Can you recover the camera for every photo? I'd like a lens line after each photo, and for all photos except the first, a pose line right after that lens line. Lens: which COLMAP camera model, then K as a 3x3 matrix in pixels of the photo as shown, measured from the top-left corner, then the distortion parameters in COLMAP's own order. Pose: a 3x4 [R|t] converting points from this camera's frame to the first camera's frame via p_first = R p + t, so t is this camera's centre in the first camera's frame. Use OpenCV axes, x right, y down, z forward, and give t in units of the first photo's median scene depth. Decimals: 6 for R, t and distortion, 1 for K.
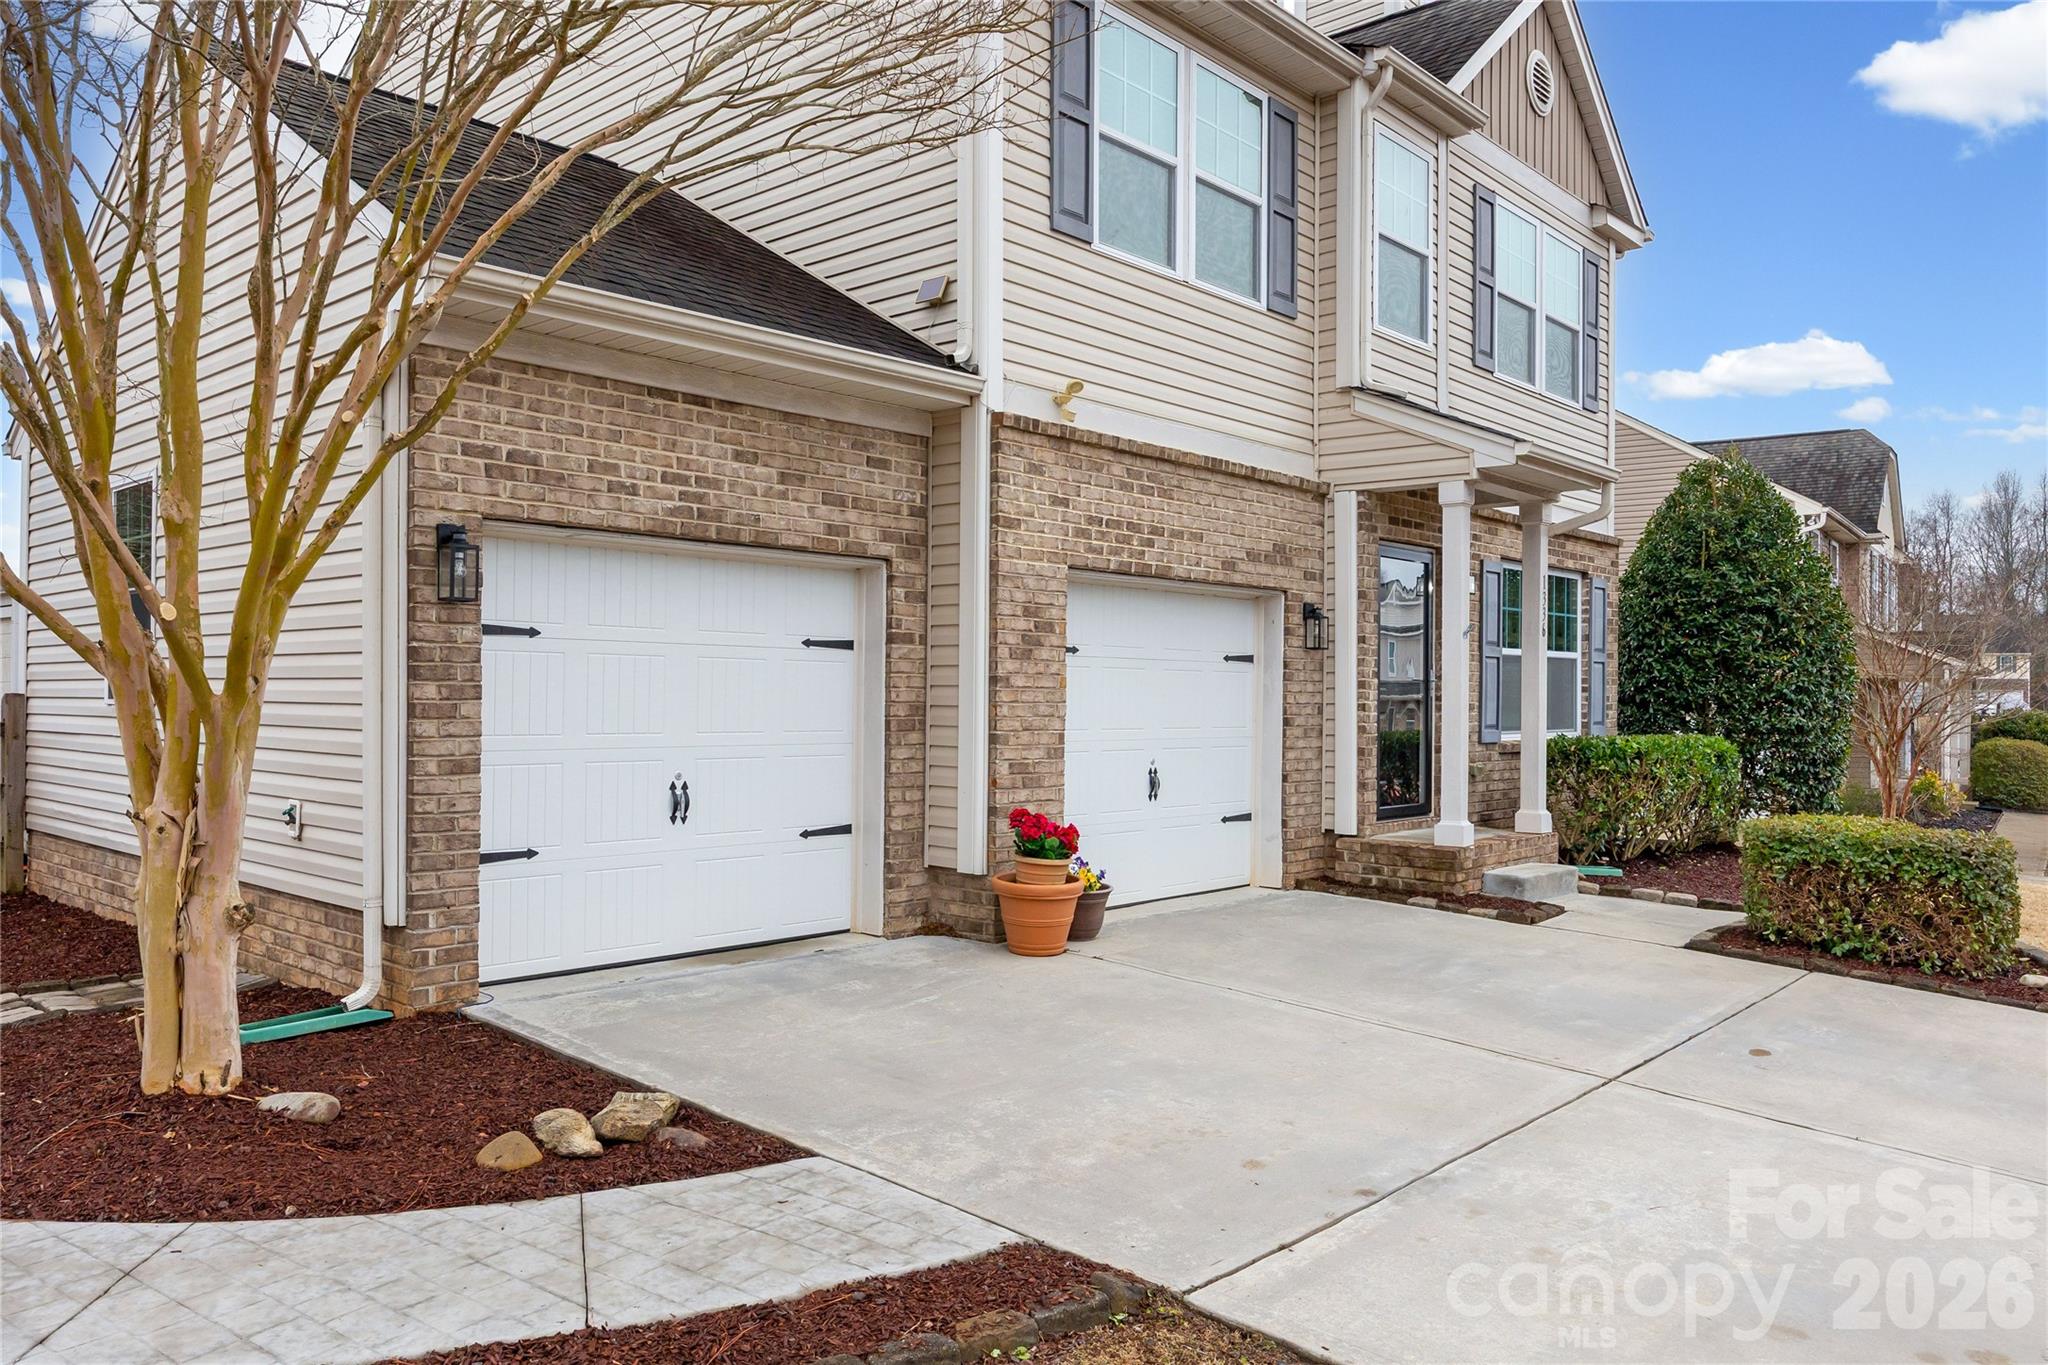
lens RADIAL K [[1463.7, 0, 1024.0], [0, 1463.7, 682.5], [0, 0, 1]] dist [0.001029, -0.000152]
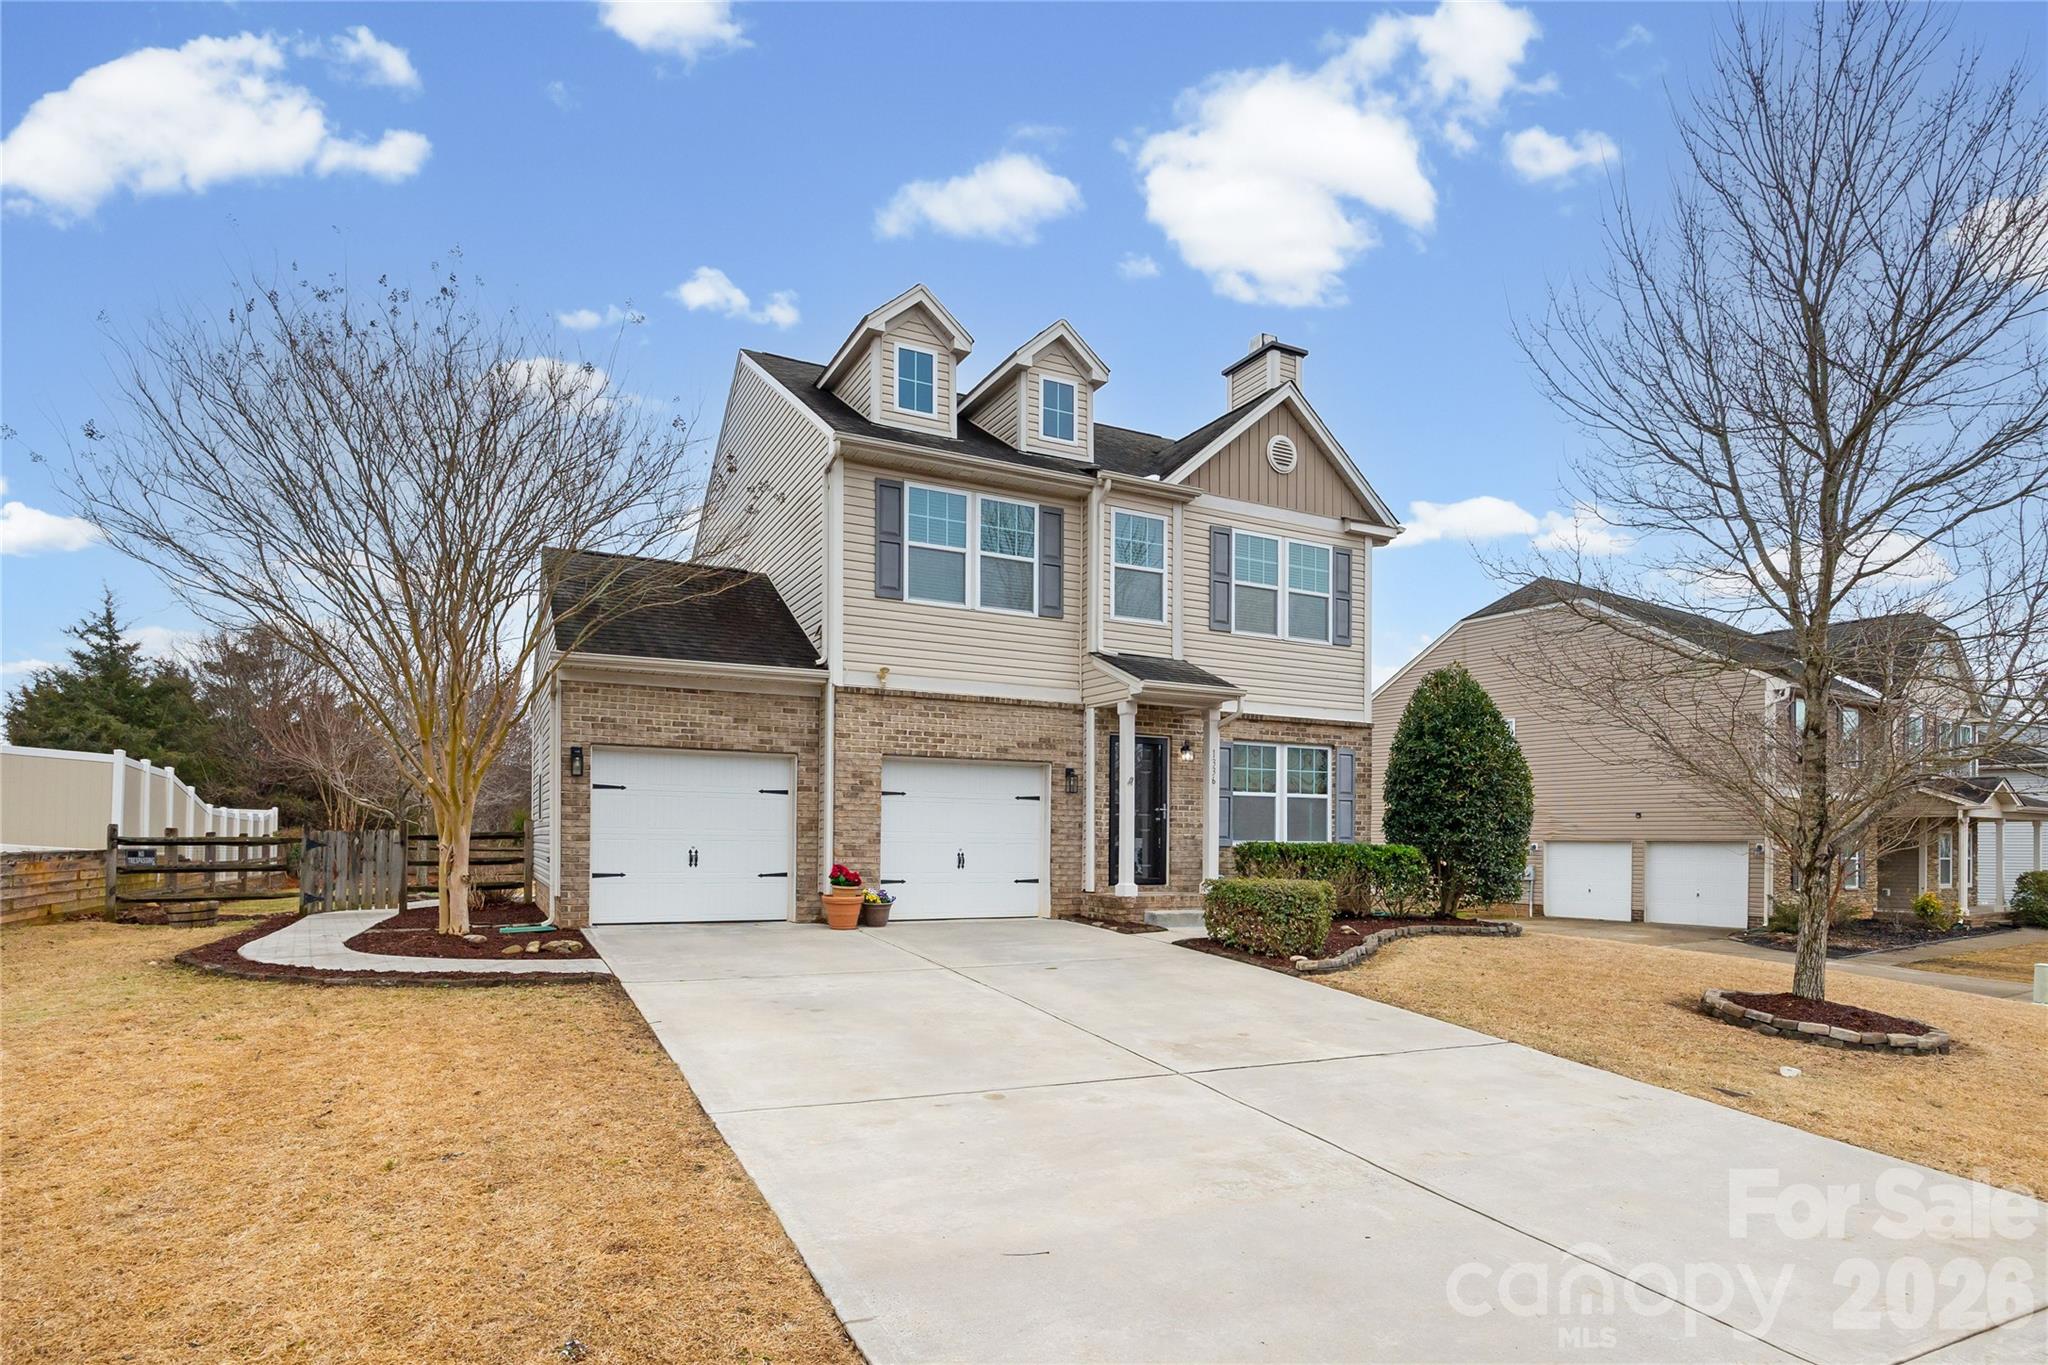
lens RADIAL K [[1113.6, 0, 1034.0], [0, 1113.6, 841.2], [0, 0, 1]] dist [0.000113, -0.015181]
pose [[0.933267, -0.000614, -0.359182, 0.837857], [0.001496, 0.999997, 0.002178, 0.045550], [0.359180, -0.002570, 0.933265, -0.446309]]
